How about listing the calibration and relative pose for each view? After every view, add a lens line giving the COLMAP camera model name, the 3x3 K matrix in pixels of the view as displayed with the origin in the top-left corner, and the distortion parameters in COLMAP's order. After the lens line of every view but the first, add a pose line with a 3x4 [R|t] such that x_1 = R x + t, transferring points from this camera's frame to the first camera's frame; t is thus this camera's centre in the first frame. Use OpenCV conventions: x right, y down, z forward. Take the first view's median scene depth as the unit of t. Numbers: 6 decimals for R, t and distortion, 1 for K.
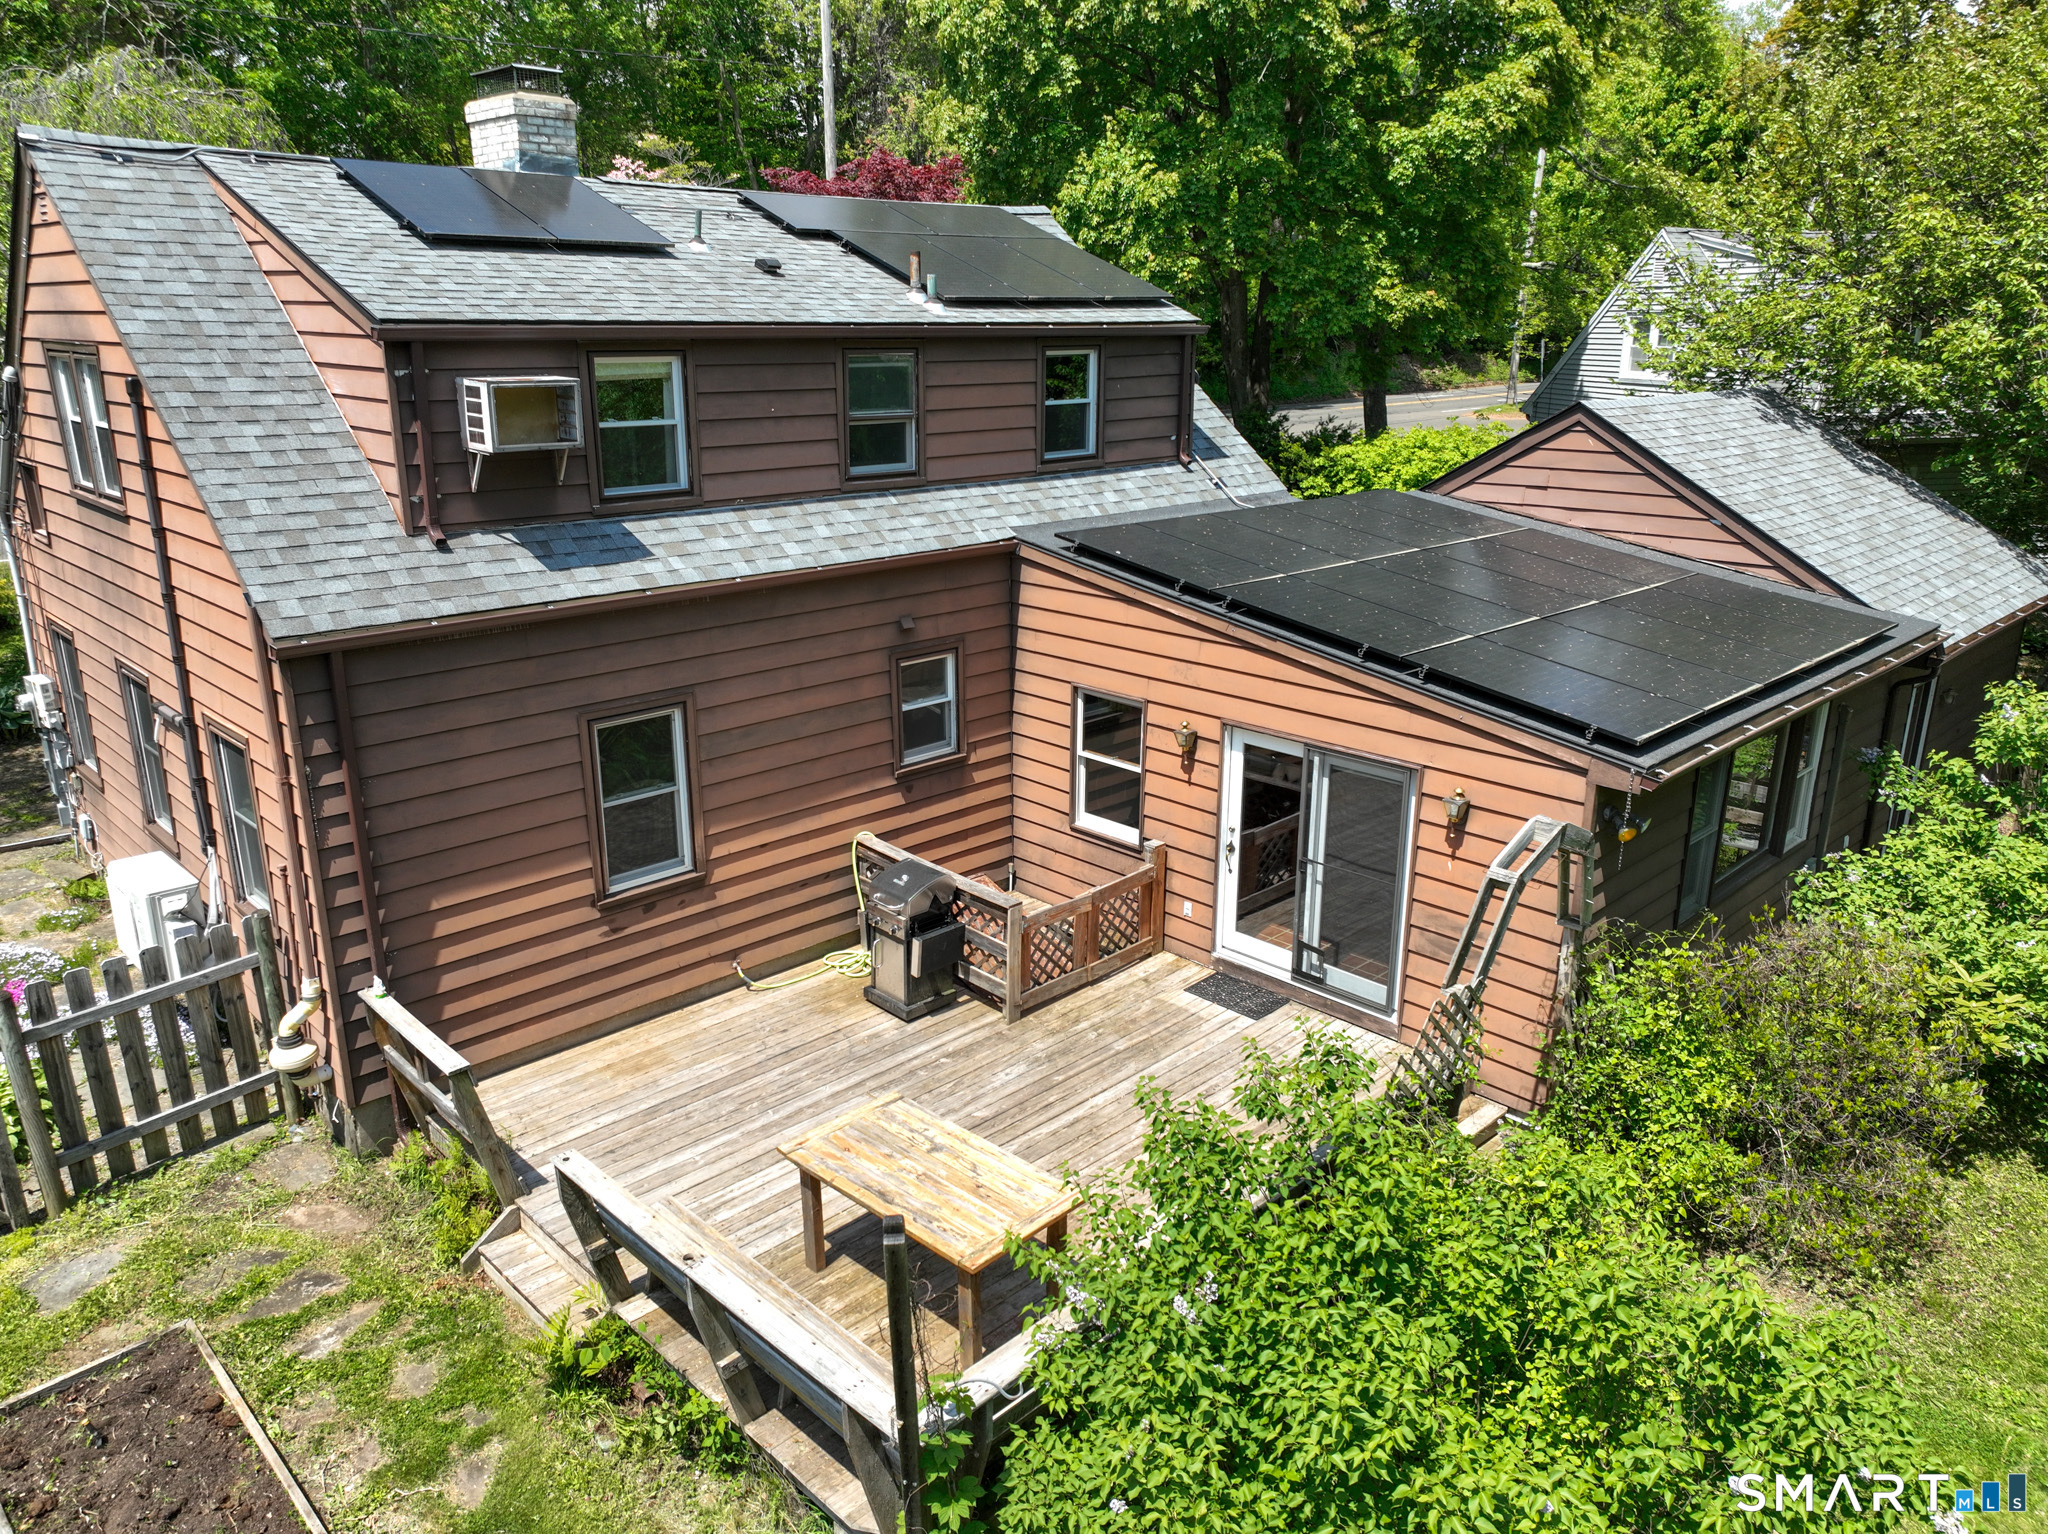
lens RADIAL K [[1434.3, 0, 1024.3], [0, 1434.3, 769.3], [0, 0, 1]] dist [0.001341, 0.019523]
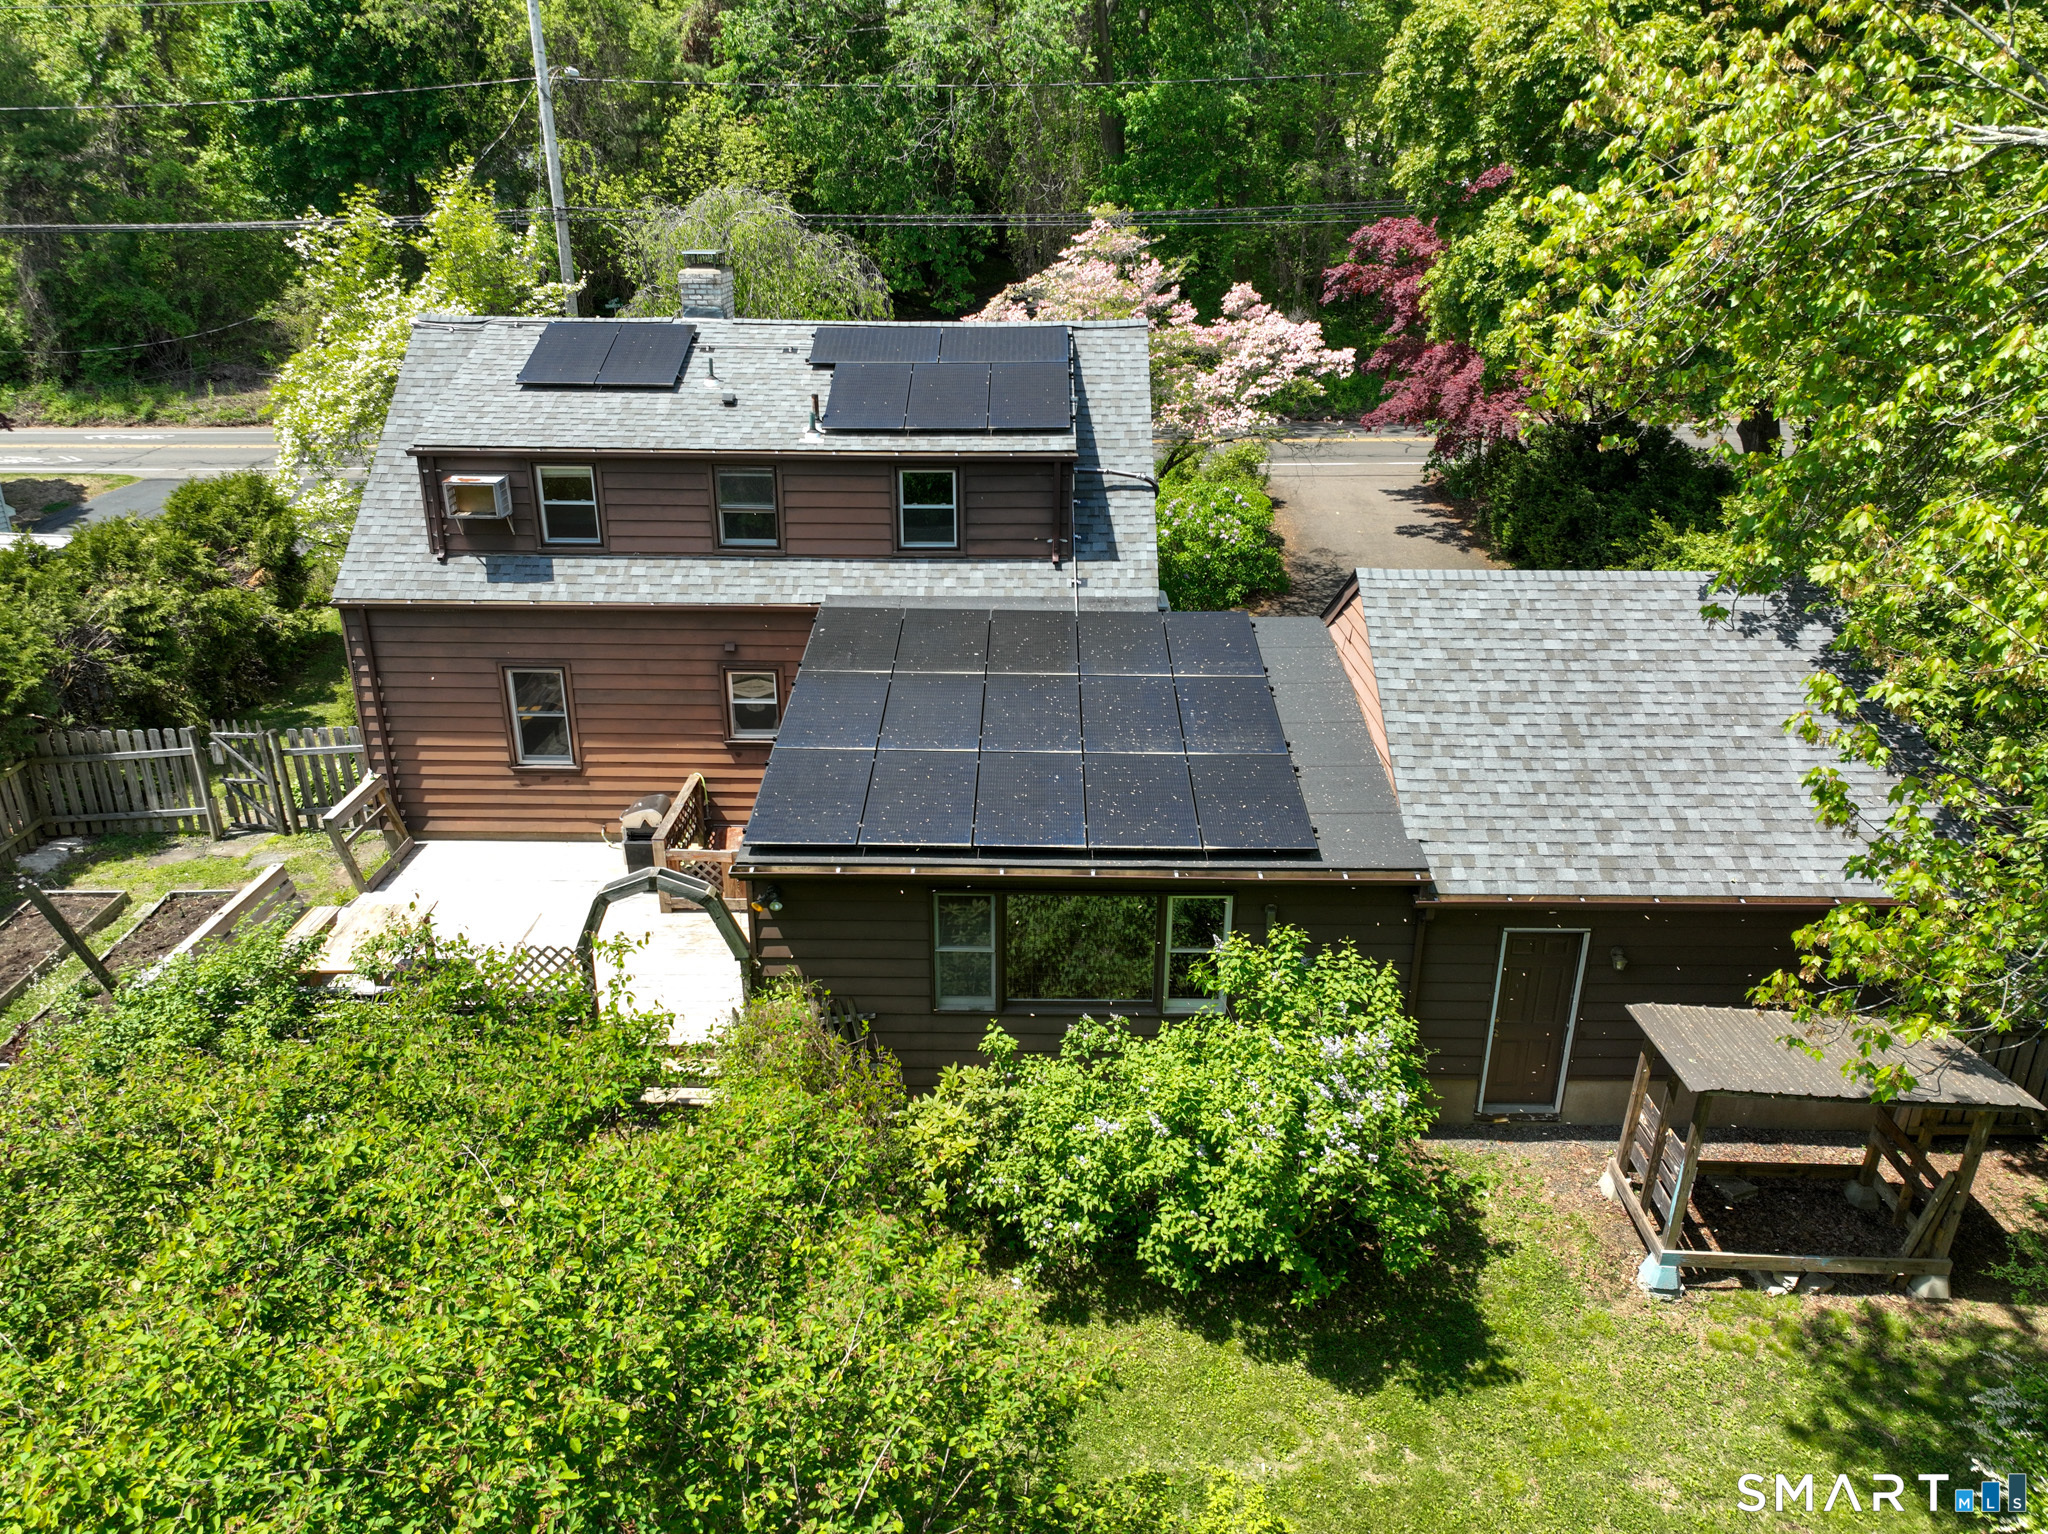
lens RADIAL K [[1434.3, 0, 1024.3], [0, 1434.3, 769.3], [0, 0, 1]] dist [0.001341, 0.019523]
pose [[0.710959, 0.265182, -0.651318, 1.304959], [-0.215583, 0.963770, 0.157072, -0.318323], [0.669374, 0.028741, 0.742370, 0.102085]]
